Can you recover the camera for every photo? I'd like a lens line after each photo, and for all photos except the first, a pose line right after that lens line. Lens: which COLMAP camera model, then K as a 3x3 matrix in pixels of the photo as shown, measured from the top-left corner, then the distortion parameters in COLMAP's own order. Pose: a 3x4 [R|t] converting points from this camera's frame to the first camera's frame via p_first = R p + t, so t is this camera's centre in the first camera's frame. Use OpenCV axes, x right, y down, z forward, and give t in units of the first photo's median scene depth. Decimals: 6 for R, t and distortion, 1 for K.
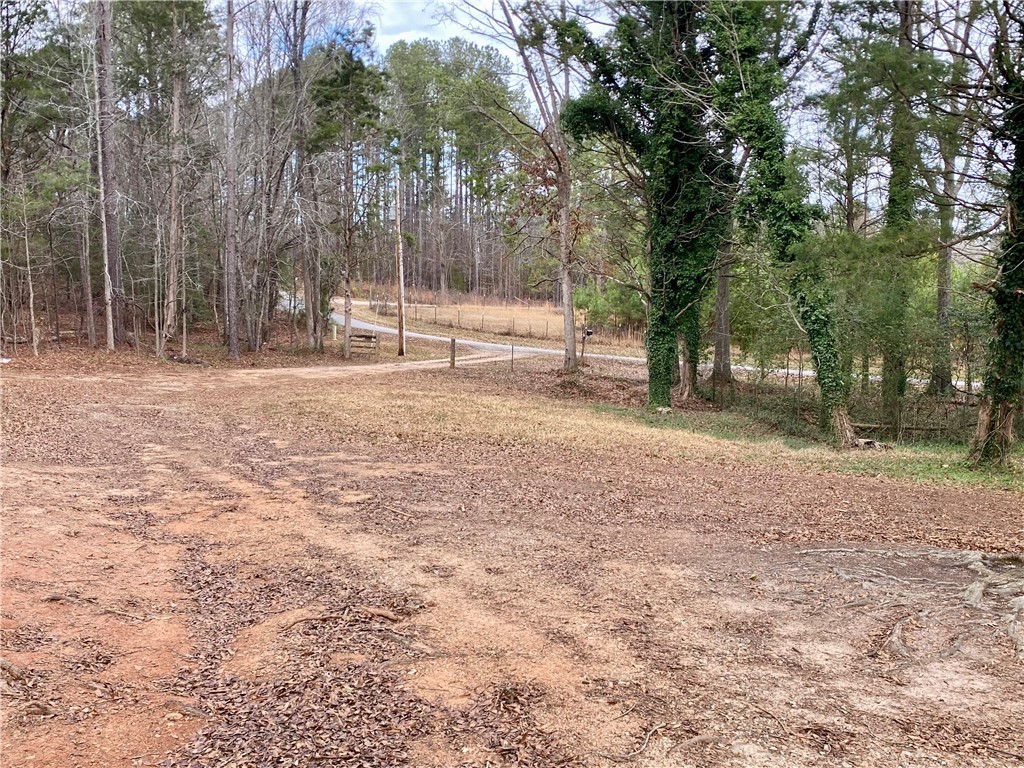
lens RADIAL K [[984.0, 0, 512.3], [0, 984.0, 384.7], [0, 0, 1]] dist [0.000029, 0.000000]
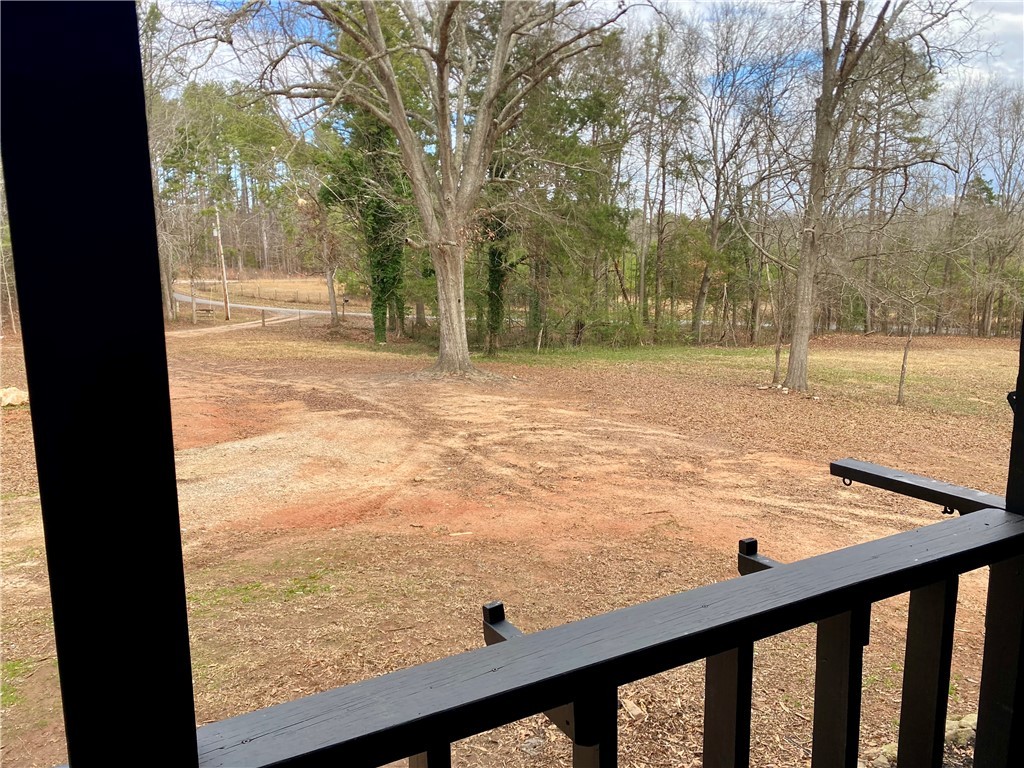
lens RADIAL K [[782.8, 0, 515.9], [0, 782.8, 386.8], [0, 0, 1]] dist [0.007857, -0.002855]
pose [[0.961223, -0.071243, 0.266410, -0.009788], [0.050850, 0.995278, 0.082684, -0.003083], [-0.271042, -0.065931, 0.960307, -0.405511]]
